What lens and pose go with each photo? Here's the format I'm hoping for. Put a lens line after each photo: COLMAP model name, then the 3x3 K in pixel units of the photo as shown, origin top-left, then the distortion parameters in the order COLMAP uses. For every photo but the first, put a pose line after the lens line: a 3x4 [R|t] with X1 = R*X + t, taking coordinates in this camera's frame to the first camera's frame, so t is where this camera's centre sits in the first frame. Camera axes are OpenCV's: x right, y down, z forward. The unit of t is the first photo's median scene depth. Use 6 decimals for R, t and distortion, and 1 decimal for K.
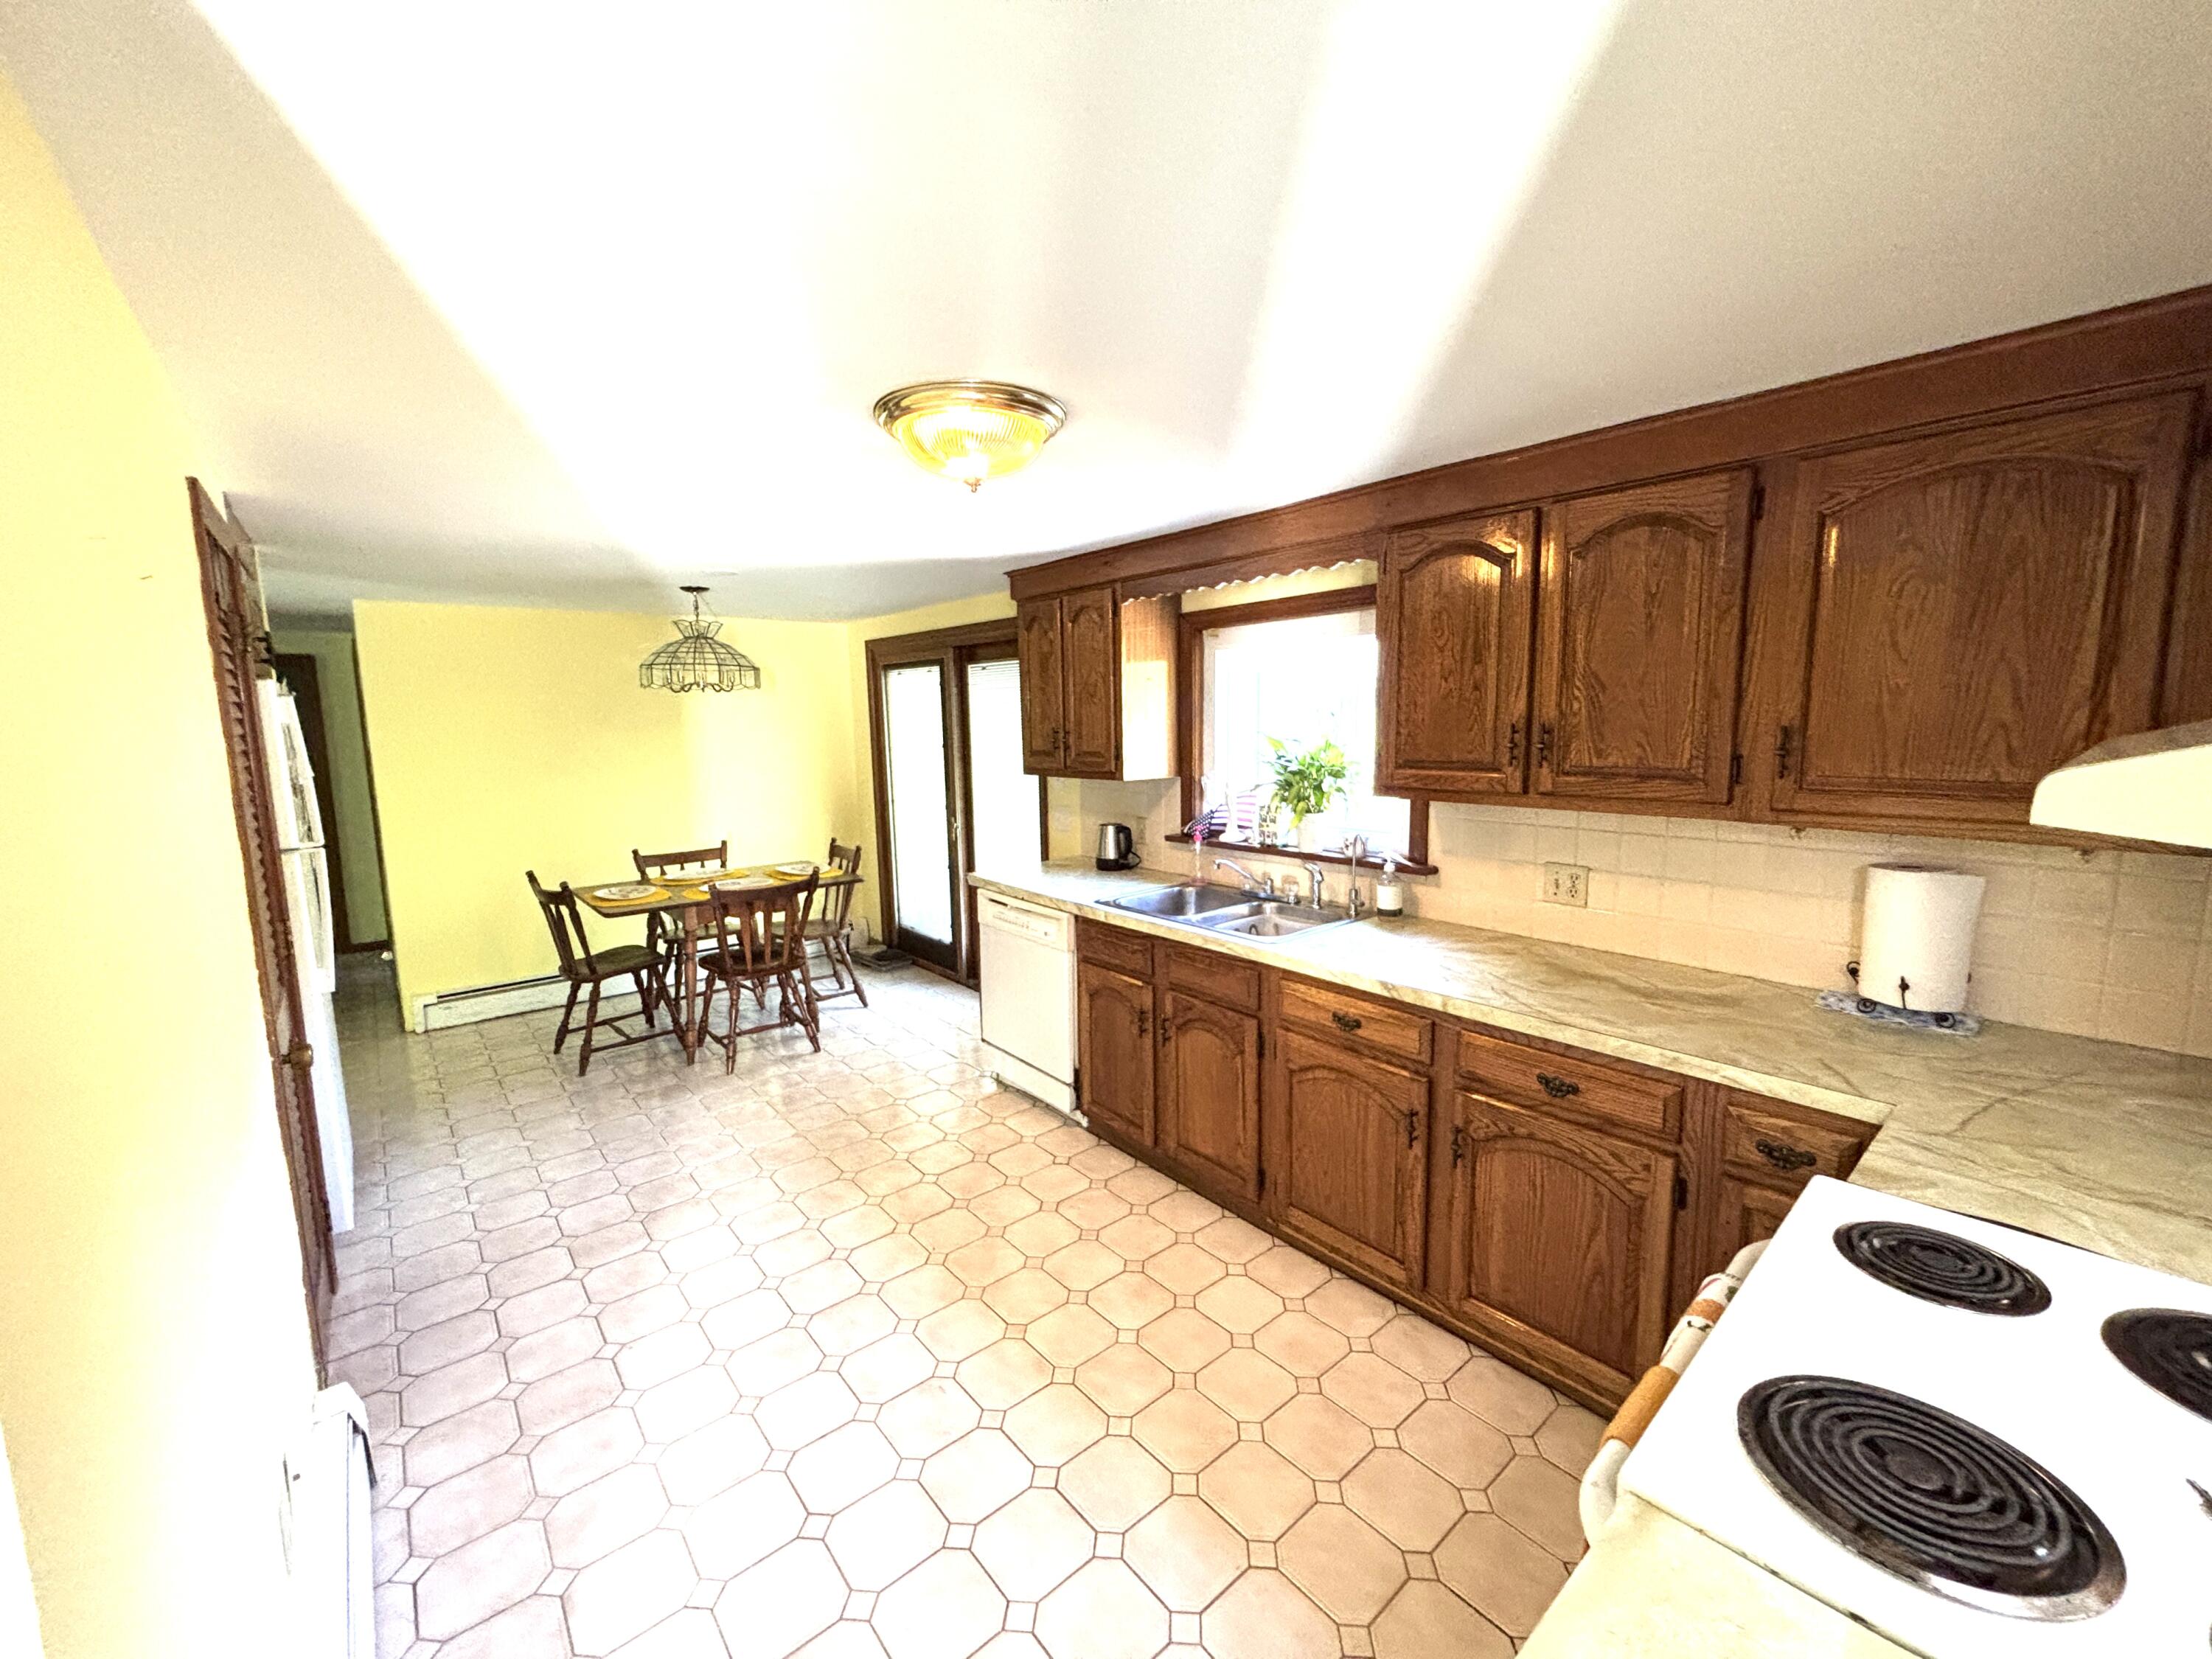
lens RADIAL K [[889.3, 0, 1101.2], [0, 889.3, 830.3], [0, 0, 1]] dist [-0.003525, 0.002386]
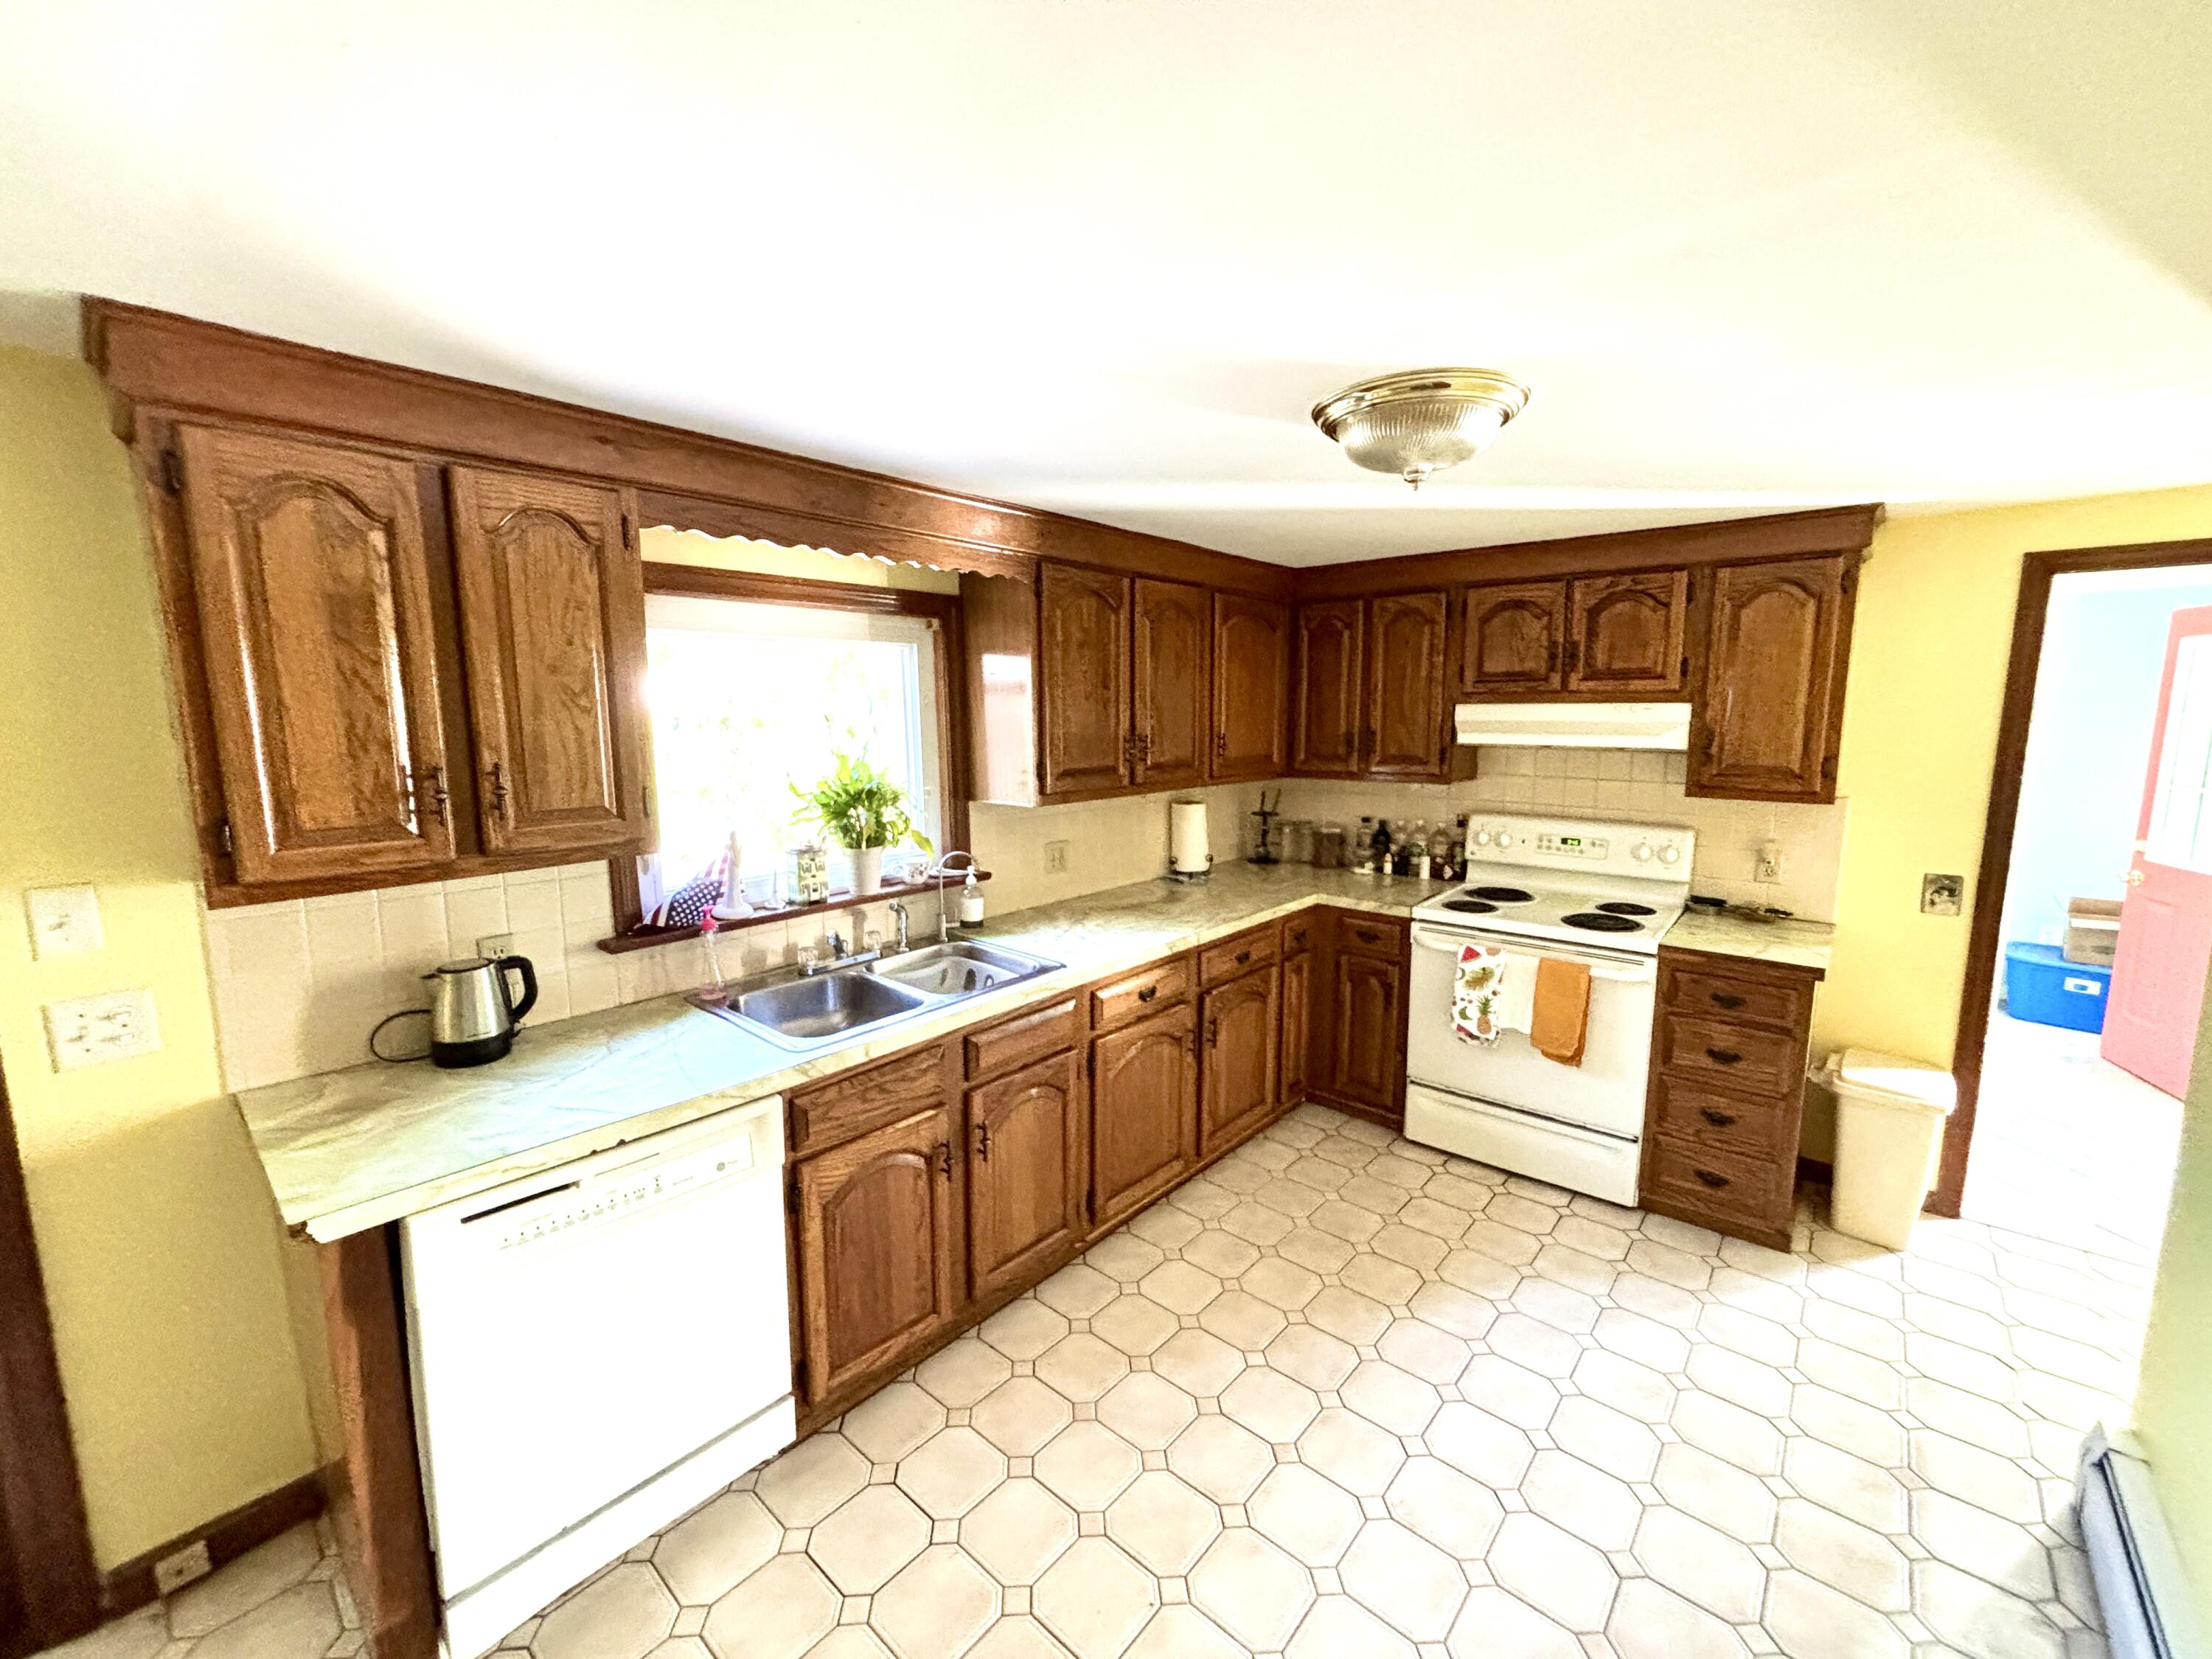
lens RADIAL K [[889.3, 0, 1107.6], [0, 889.3, 830.0], [0, 0, 1]] dist [-0.003525, 0.002386]
pose [[-0.155794, -0.117828, 0.980737, -0.549575], [0.134183, 0.981132, 0.139191, -0.107236], [-0.978633, 0.153283, -0.137044, 0.787387]]
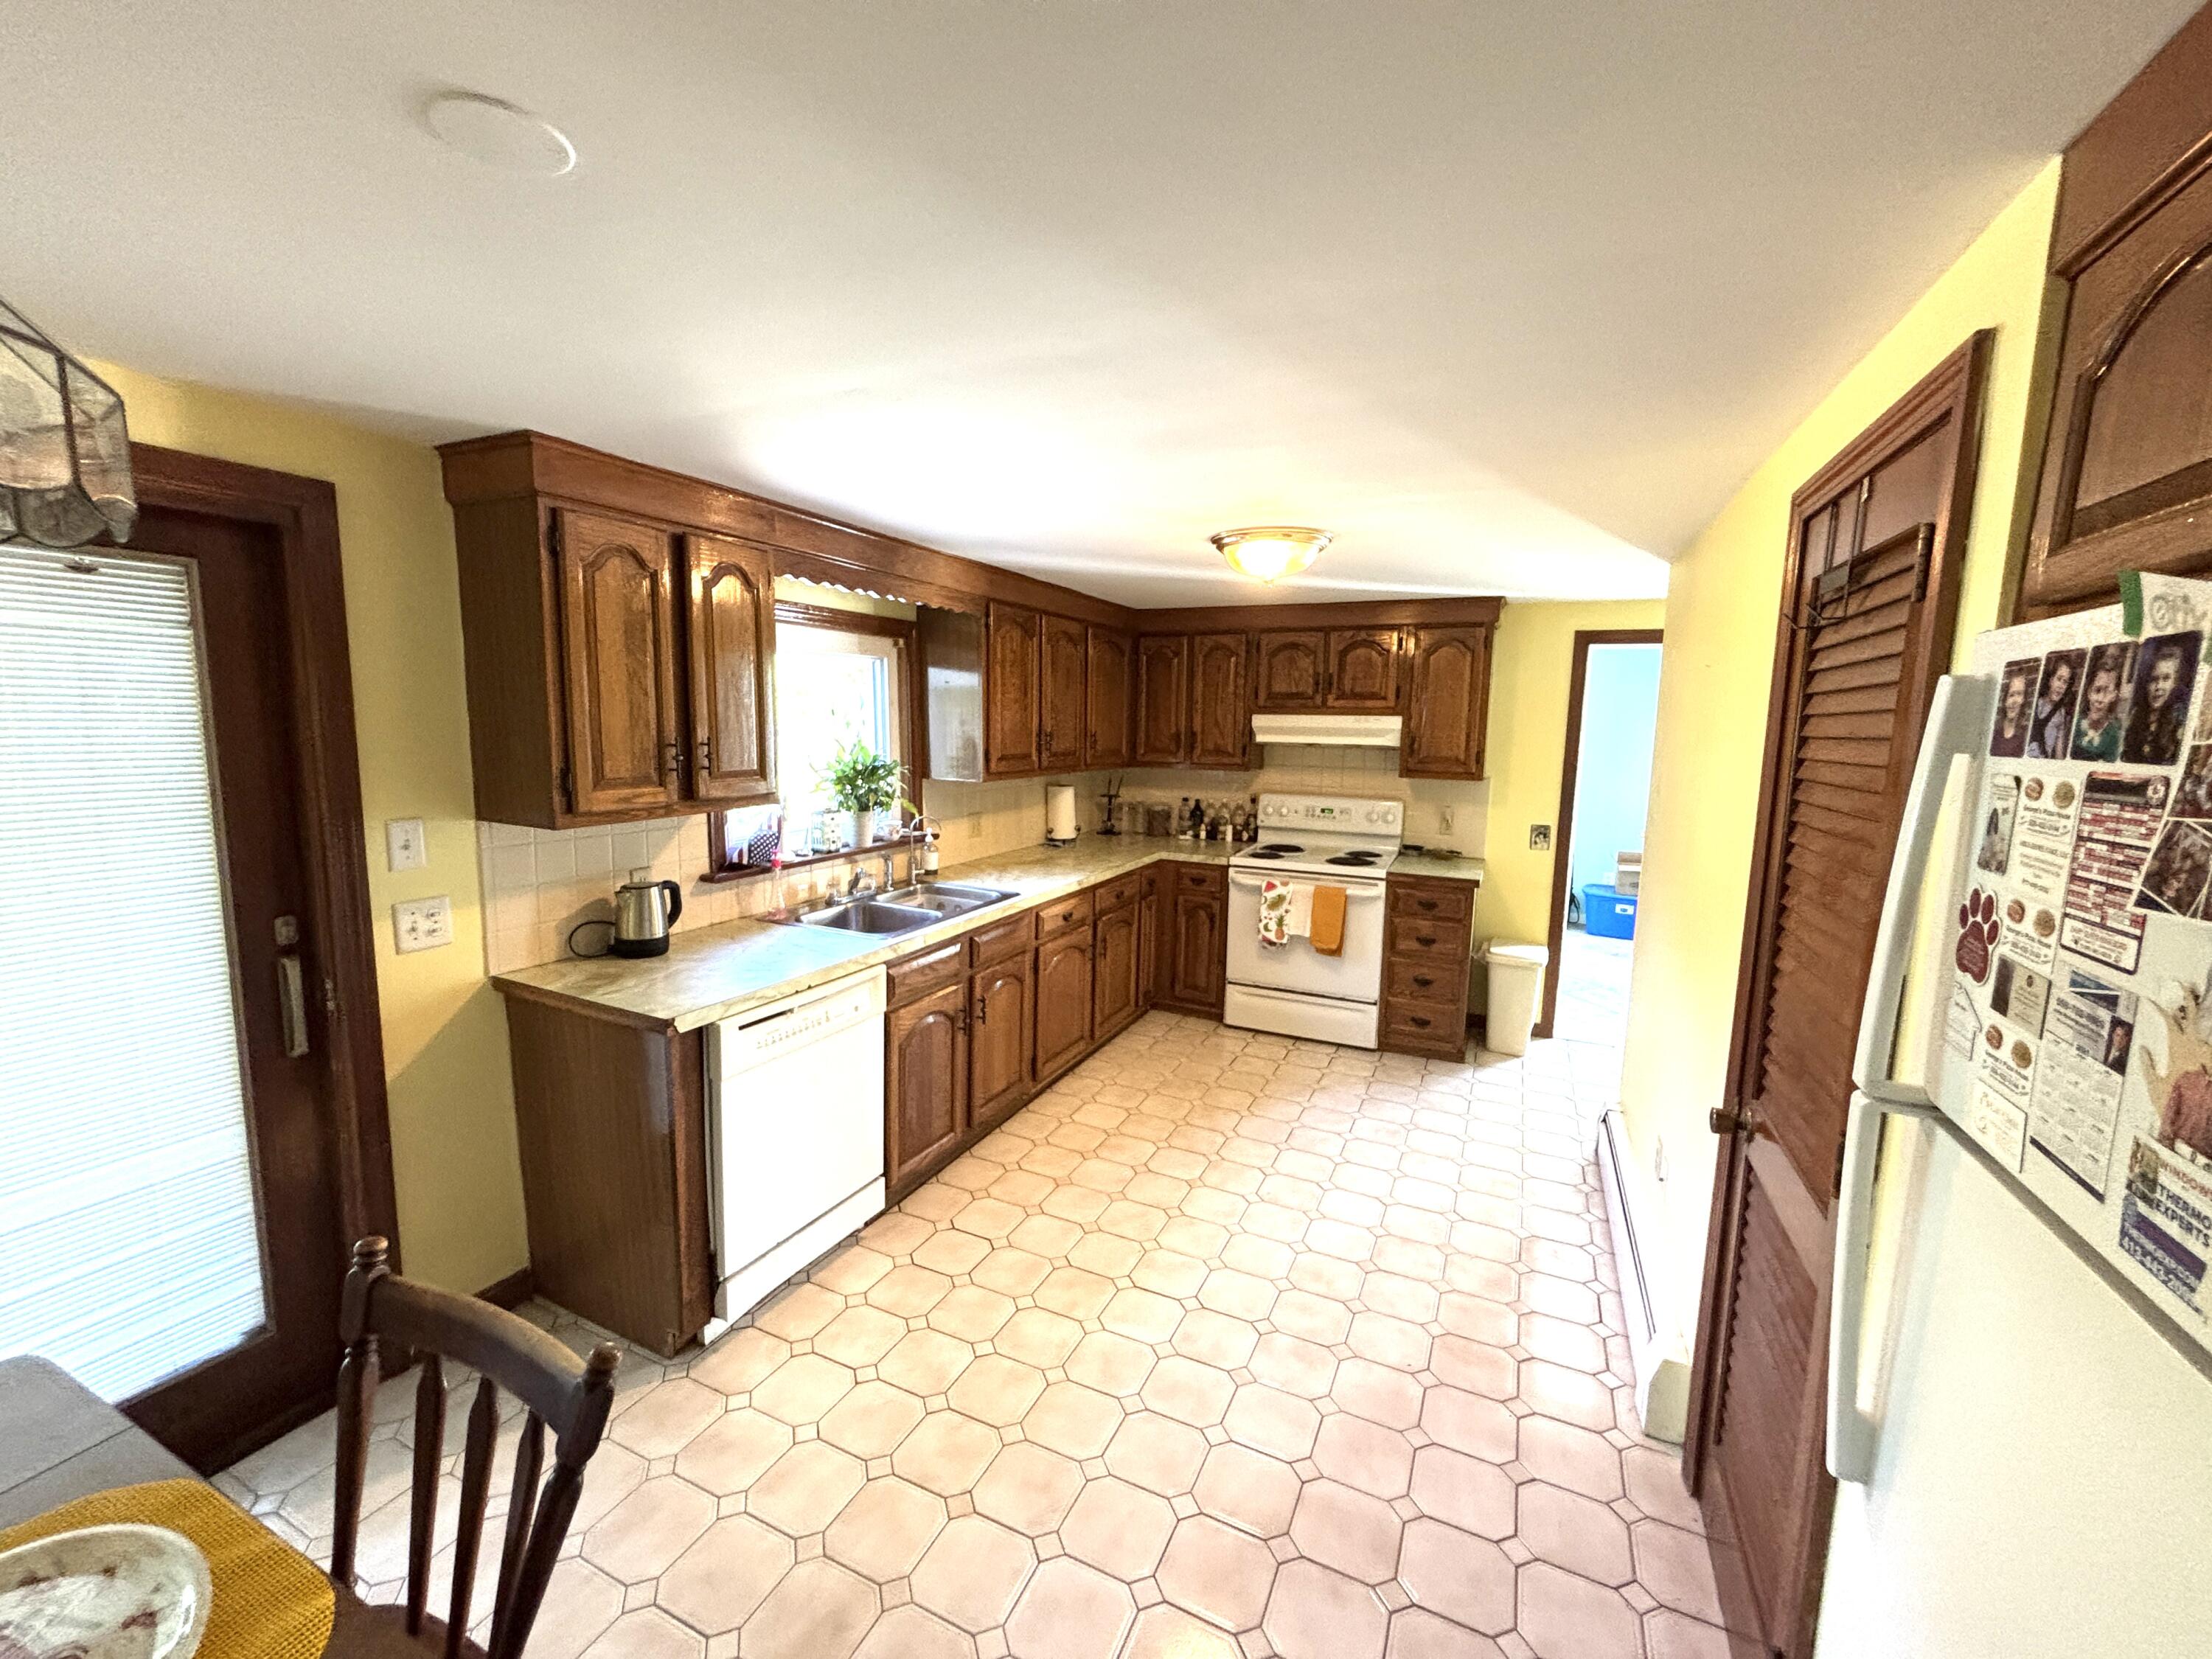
lens RADIAL K [[889.3, 0, 1094.2], [0, 889.3, 831.7], [0, 0, 1]] dist [-0.003525, 0.002386]
pose [[-0.413608, -0.107496, 0.904087, -0.786483], [0.106947, 0.980395, 0.165496, -0.129717], [-0.904152, 0.165139, -0.394003, 1.043401]]
